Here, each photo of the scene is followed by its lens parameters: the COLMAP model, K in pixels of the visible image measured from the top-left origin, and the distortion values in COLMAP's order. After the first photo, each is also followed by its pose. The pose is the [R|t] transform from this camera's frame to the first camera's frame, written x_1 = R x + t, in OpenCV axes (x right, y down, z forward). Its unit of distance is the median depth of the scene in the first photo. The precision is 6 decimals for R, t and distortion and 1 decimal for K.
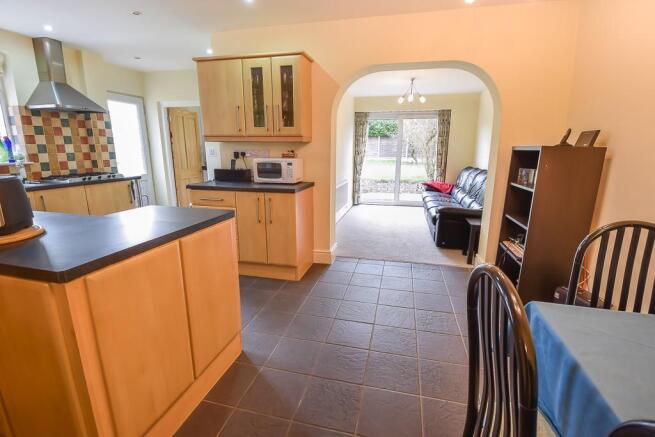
lens RADIAL K [[295.0, 0, 329.9], [0, 295.0, 215.9], [0, 0, 1]] dist [0.001654, -0.017497]
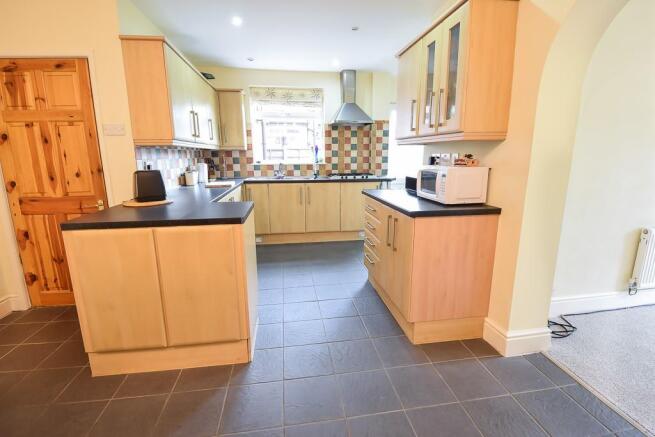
lens RADIAL K [[295.0, 0, 329.9], [0, 295.0, 215.9], [0, 0, 1]] dist [0.001654, -0.017497]
pose [[0.388526, 0.181095, -0.903467, 0.320100], [-0.194361, 0.974543, 0.111759, -0.091889], [0.900706, 0.132177, 0.413833, 0.420874]]
